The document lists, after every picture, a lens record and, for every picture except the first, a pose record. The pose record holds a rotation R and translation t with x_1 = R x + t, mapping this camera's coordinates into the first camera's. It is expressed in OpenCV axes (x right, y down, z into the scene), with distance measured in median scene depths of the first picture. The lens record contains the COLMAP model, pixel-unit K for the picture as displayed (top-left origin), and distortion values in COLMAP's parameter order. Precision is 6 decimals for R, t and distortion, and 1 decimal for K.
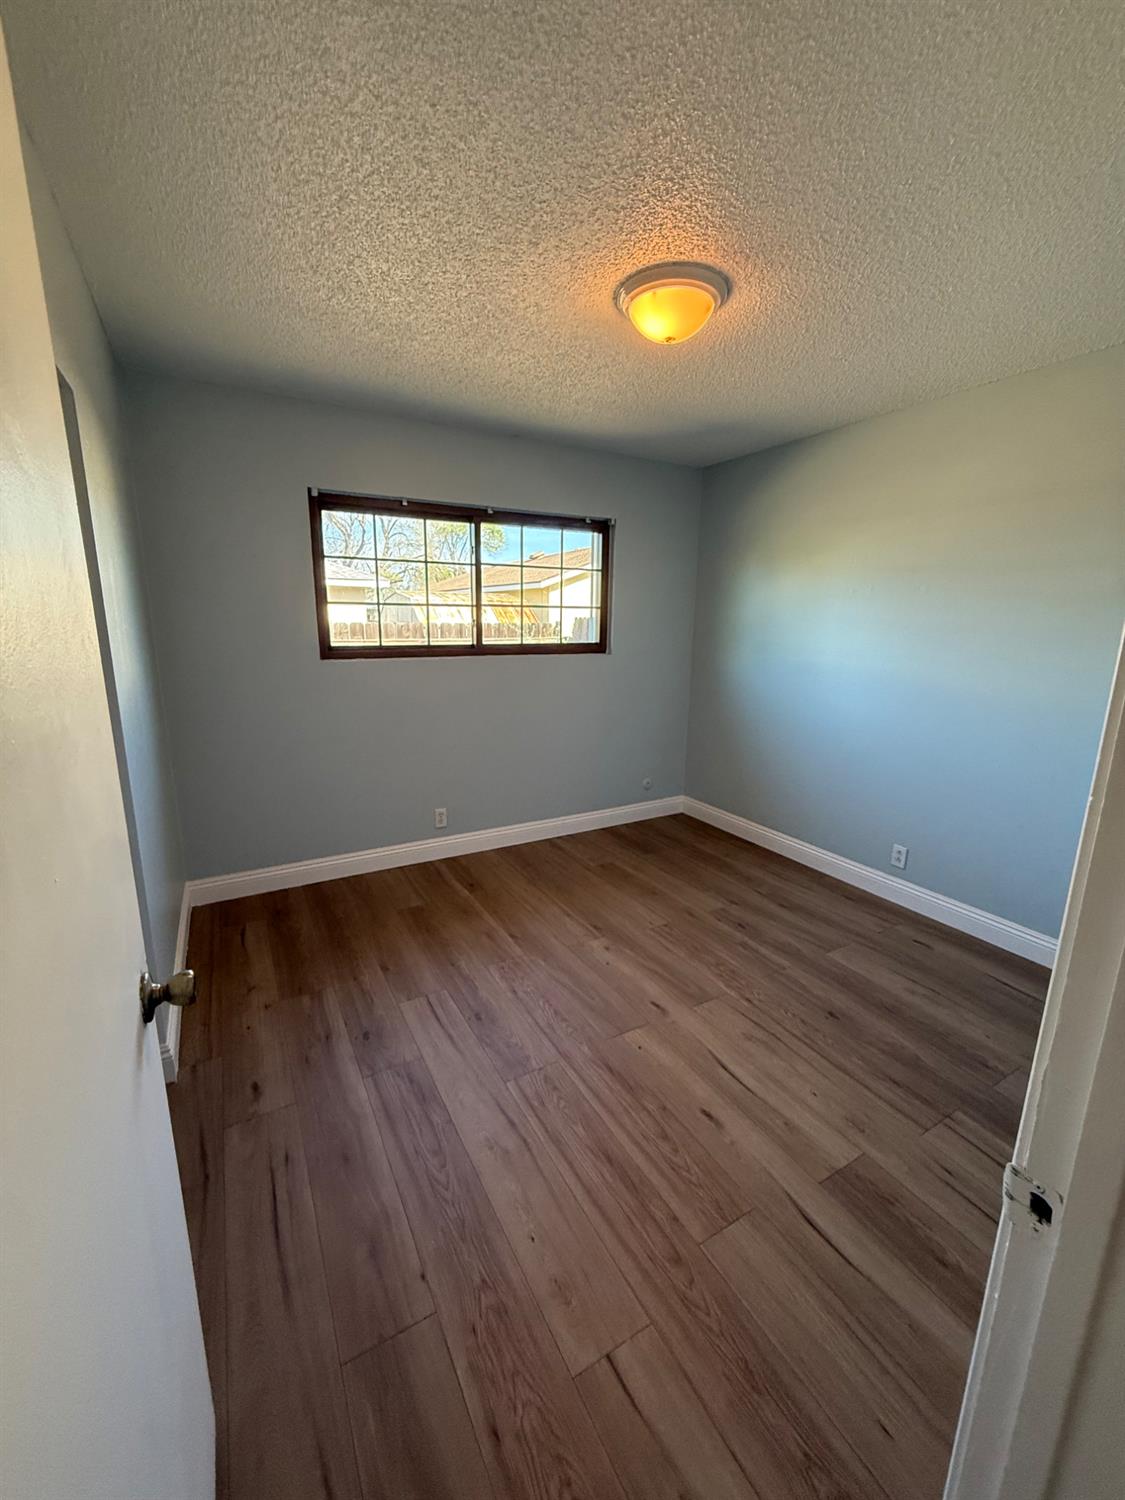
lens RADIAL K [[608.6, 0, 567.9], [0, 608.6, 745.6], [0, 0, 1]] dist [0.002362, -0.000005]
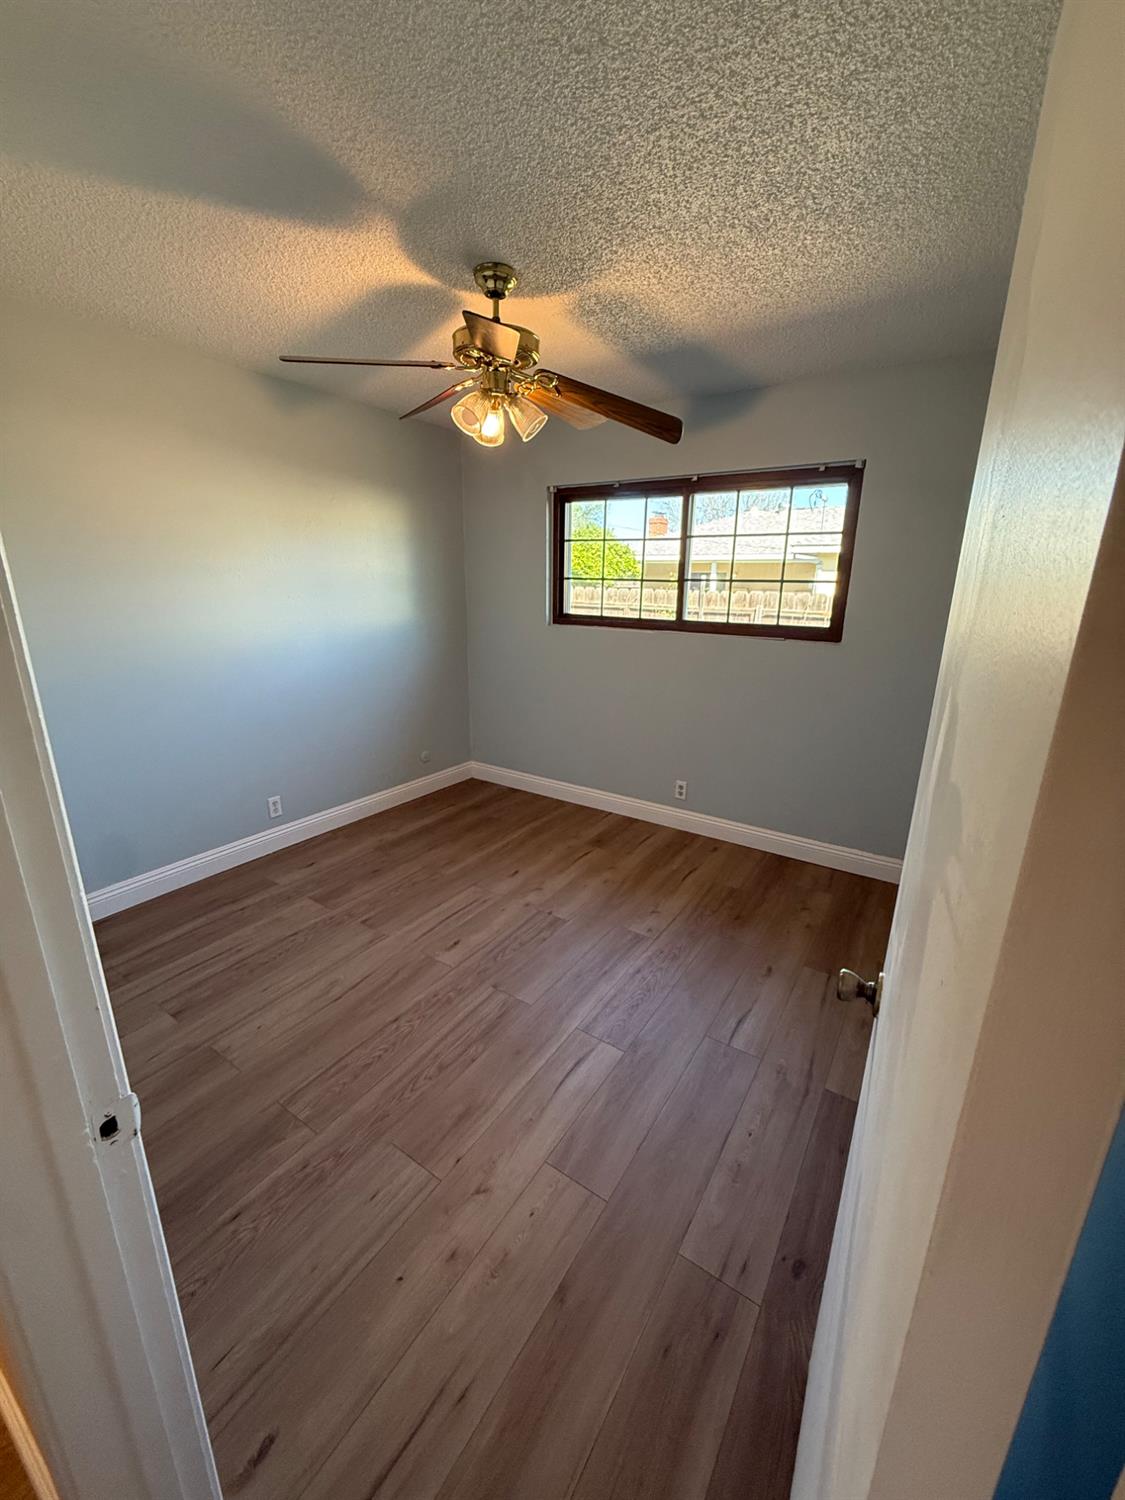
lens RADIAL K [[601.4, 0, 564.2], [0, 601.4, 756.9], [0, 0, 1]] dist [0.025566, 0.000027]
pose [[0.458567, 0.244614, -0.854330, 0.848300], [-0.206408, 0.964396, 0.165337, -0.096000], [0.864356, 0.100522, 0.492731, 0.479234]]
